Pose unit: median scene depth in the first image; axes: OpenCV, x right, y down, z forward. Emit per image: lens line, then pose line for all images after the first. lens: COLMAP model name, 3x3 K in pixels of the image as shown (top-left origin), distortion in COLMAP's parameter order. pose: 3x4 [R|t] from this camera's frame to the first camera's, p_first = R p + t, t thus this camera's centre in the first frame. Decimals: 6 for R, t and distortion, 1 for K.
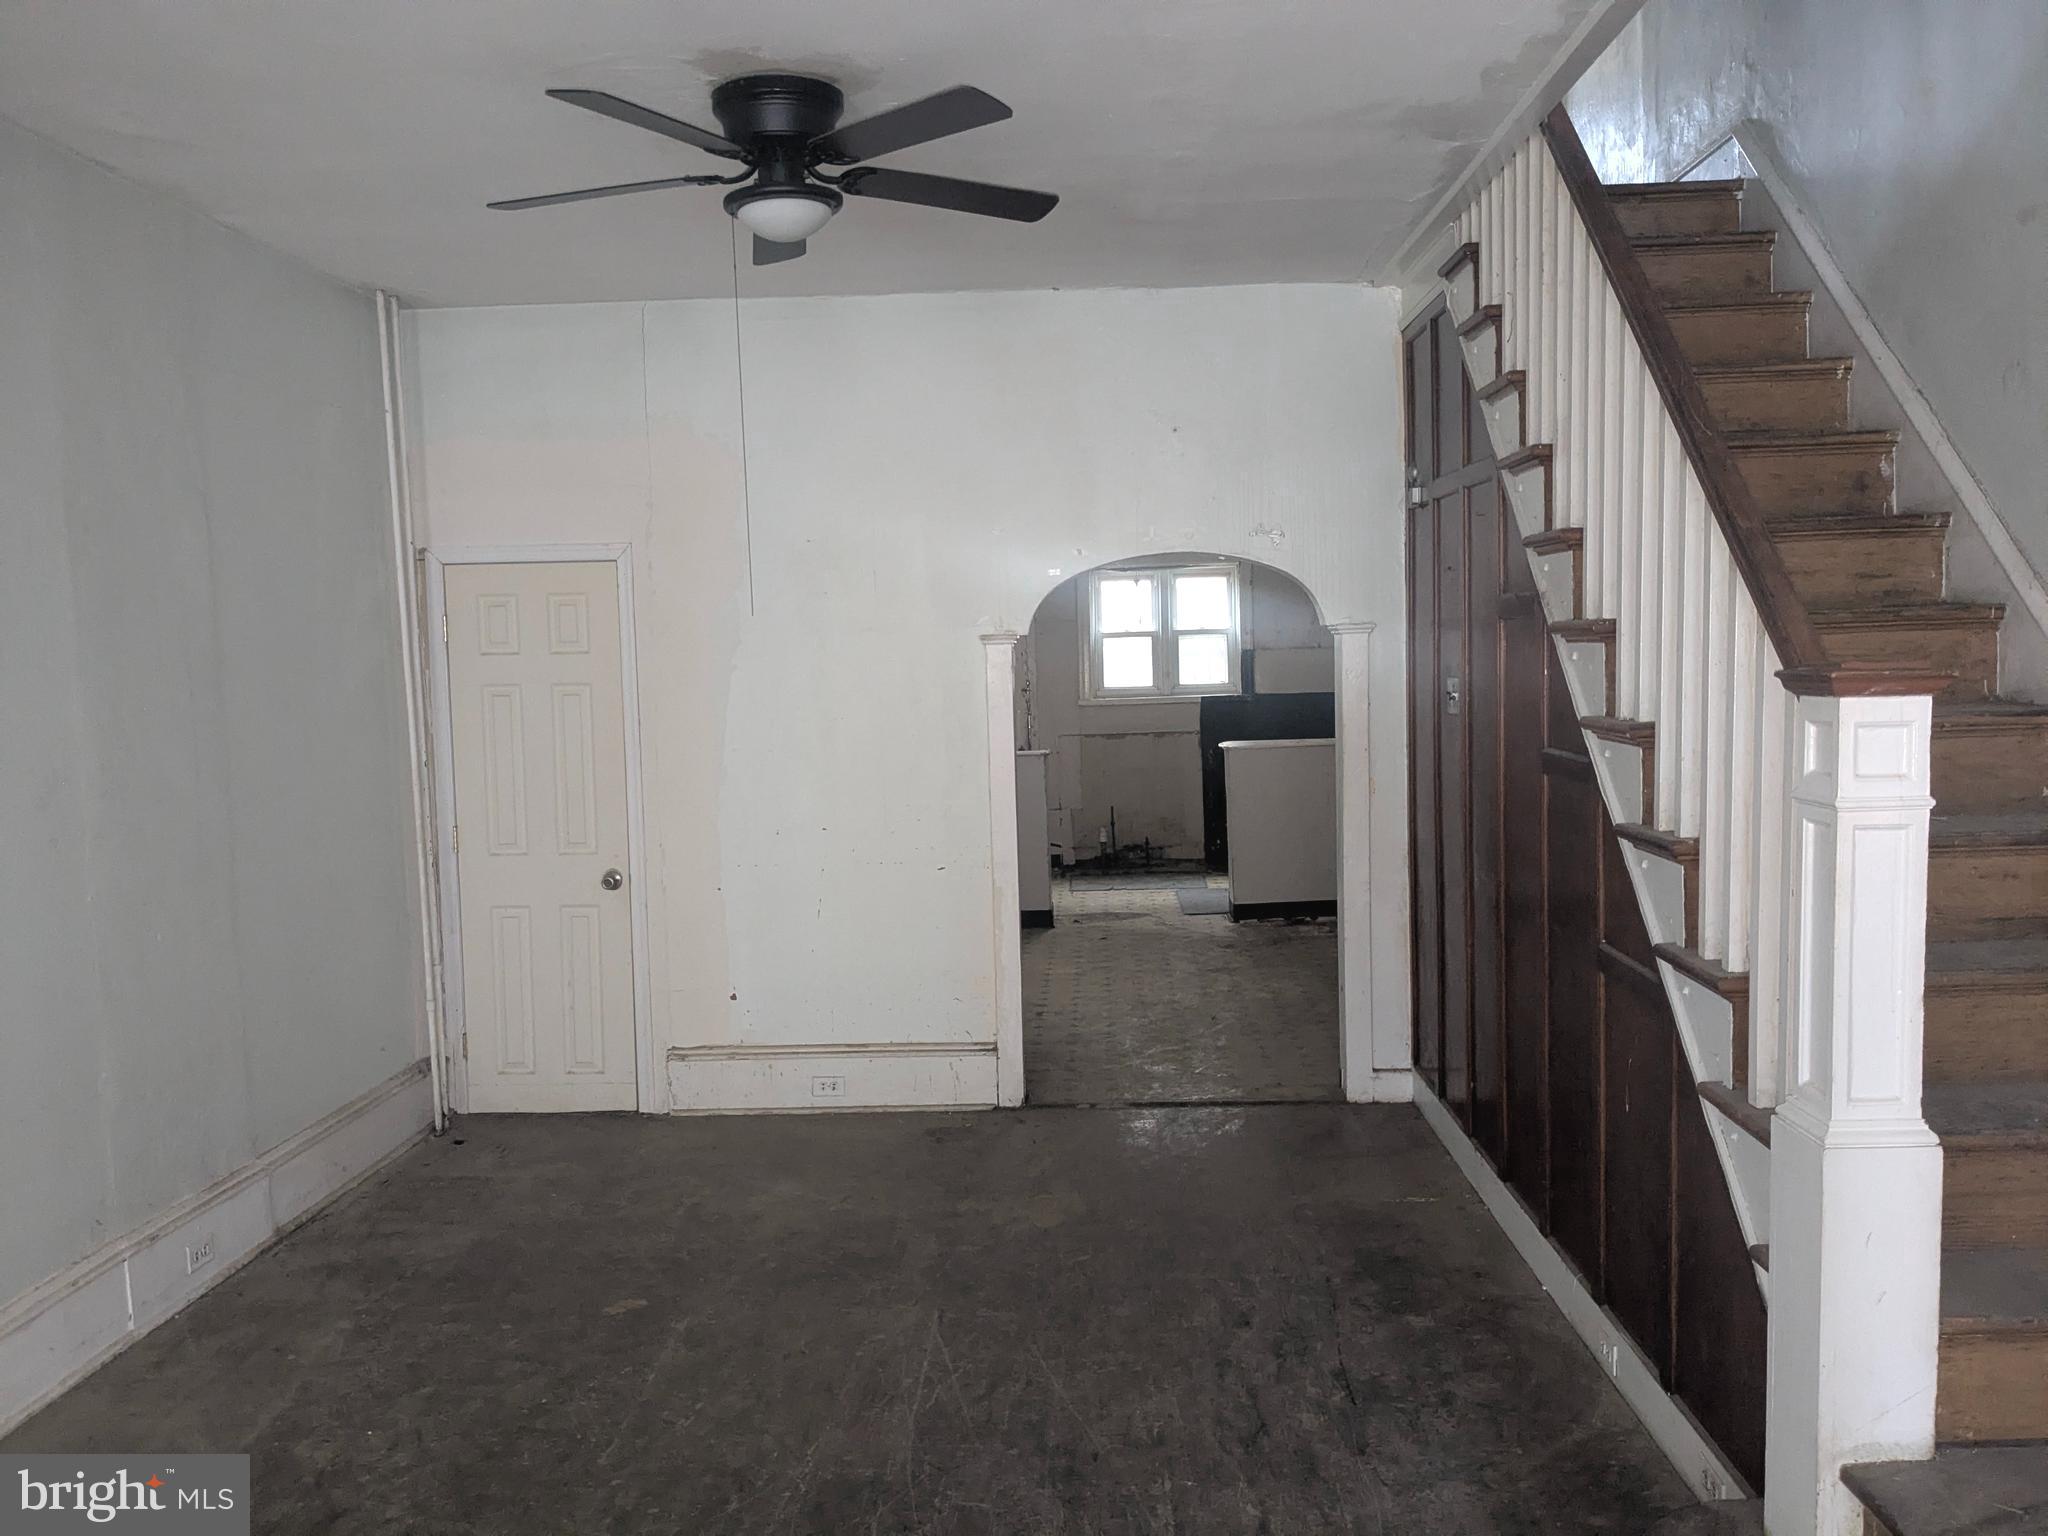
lens RADIAL K [[1598.1, 0, 1018.5], [0, 1598.1, 756.9], [0, 0, 1]] dist [0.068372, -0.124992]
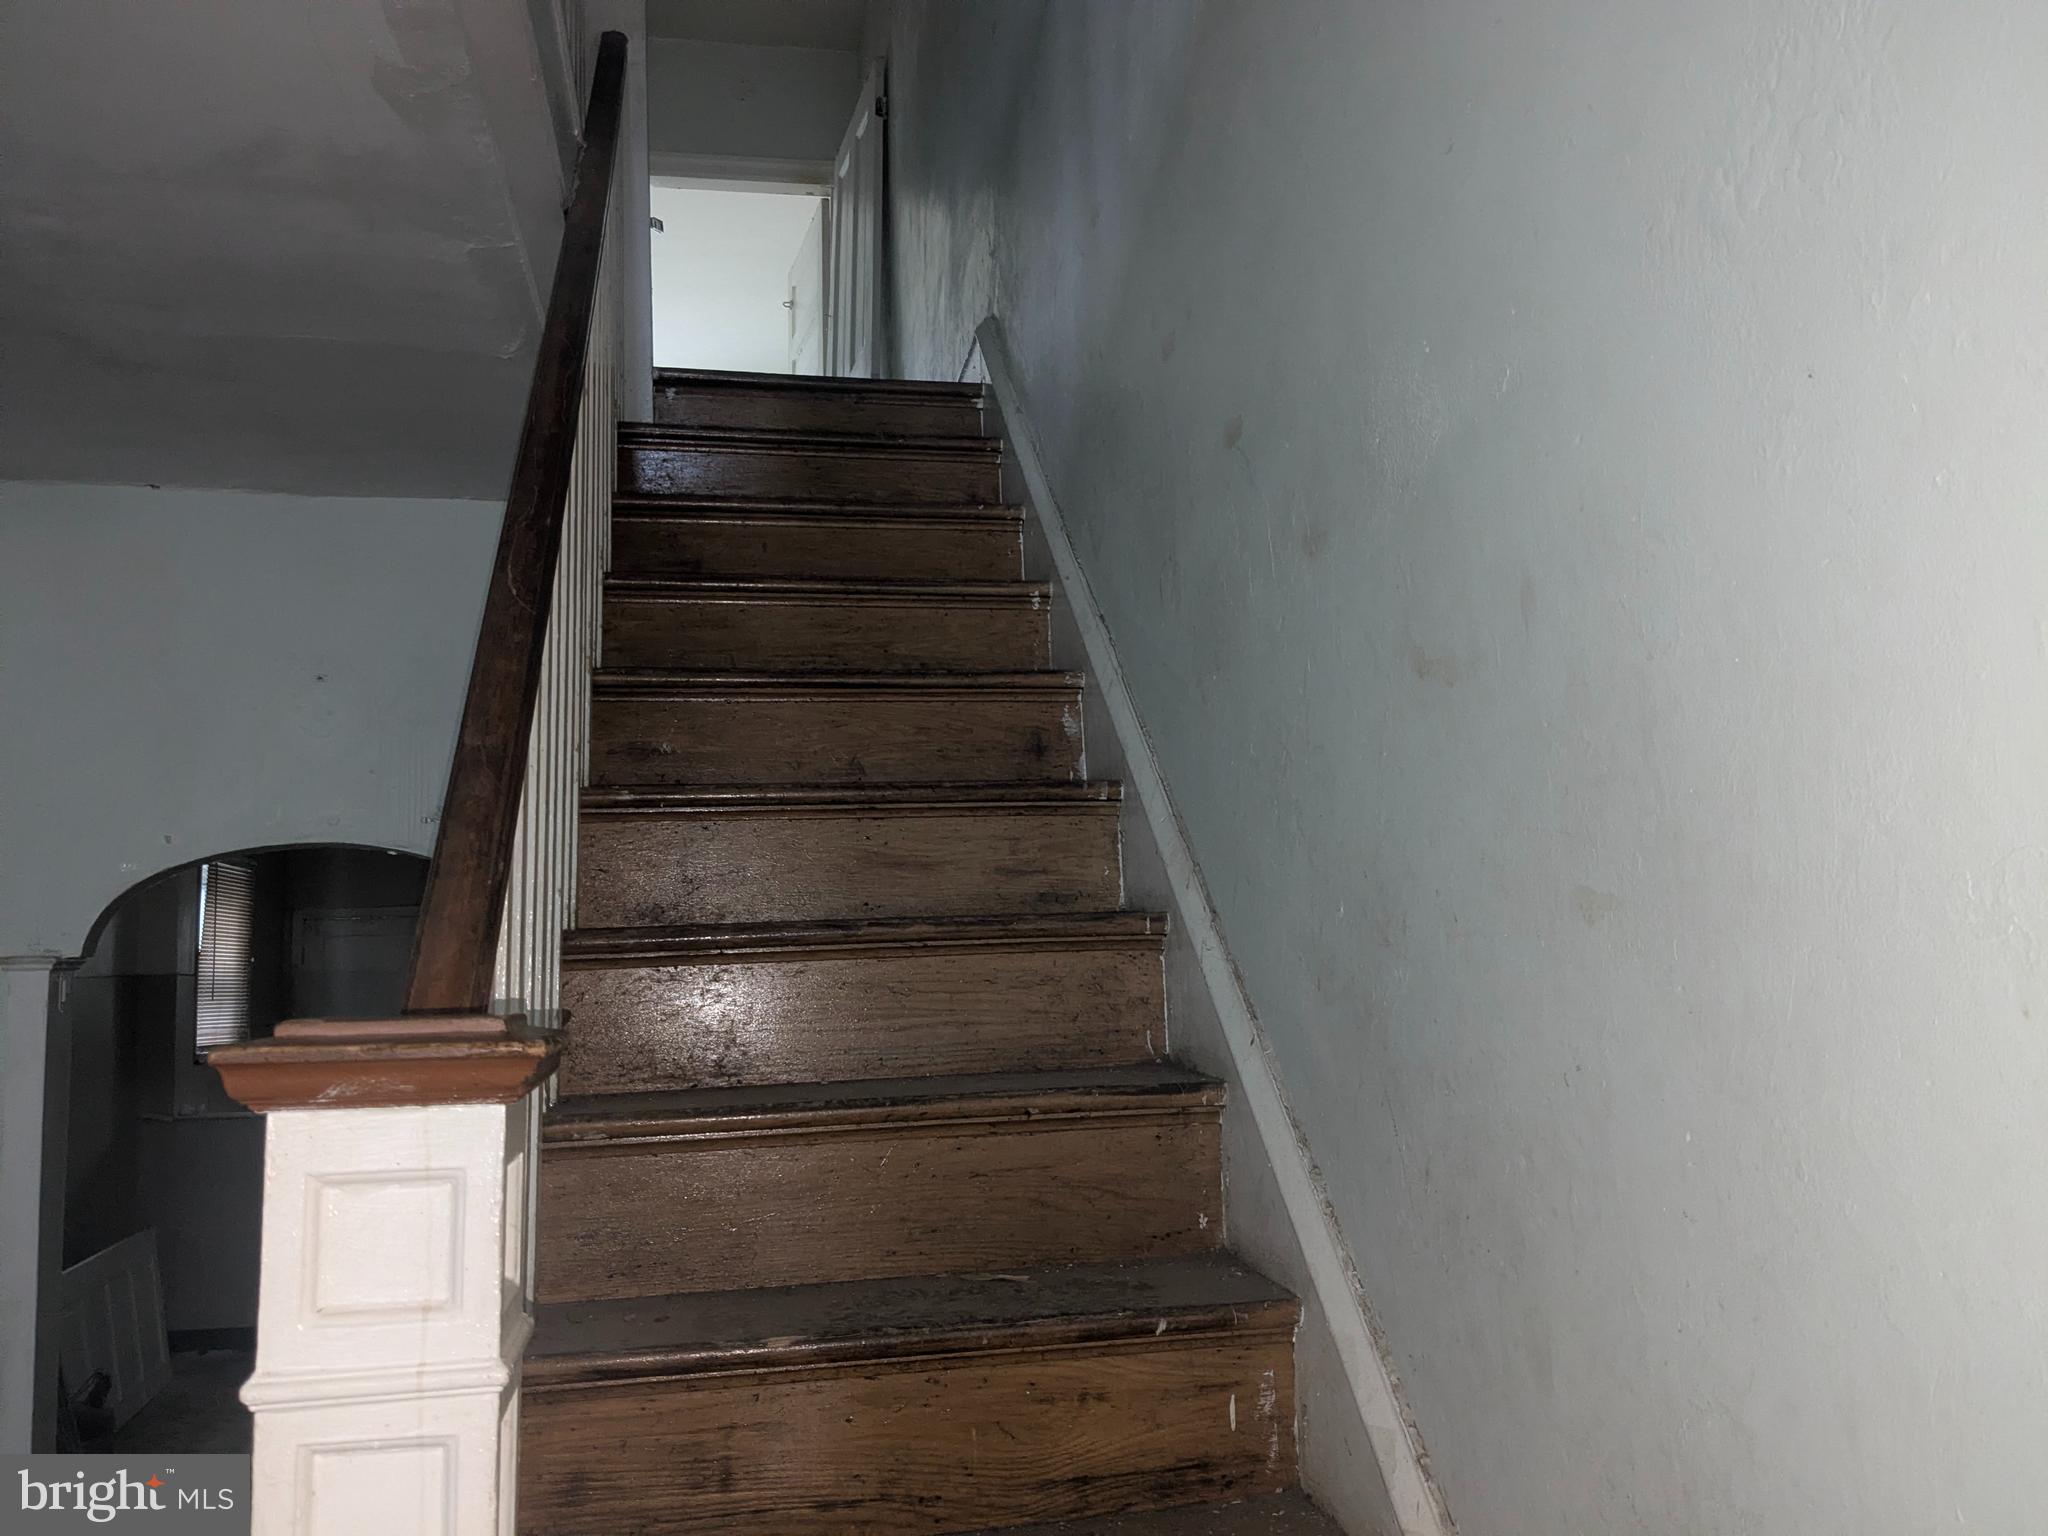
lens RADIAL K [[1598.1, 0, 1018.5], [0, 1598.1, 756.9], [0, 0, 1]] dist [0.068372, -0.124992]
pose [[0.974515, 0.032247, 0.221990, 0.139007], [0.013270, 0.979594, -0.200549, -0.009356], [-0.223927, 0.198384, 0.954201, 0.130431]]
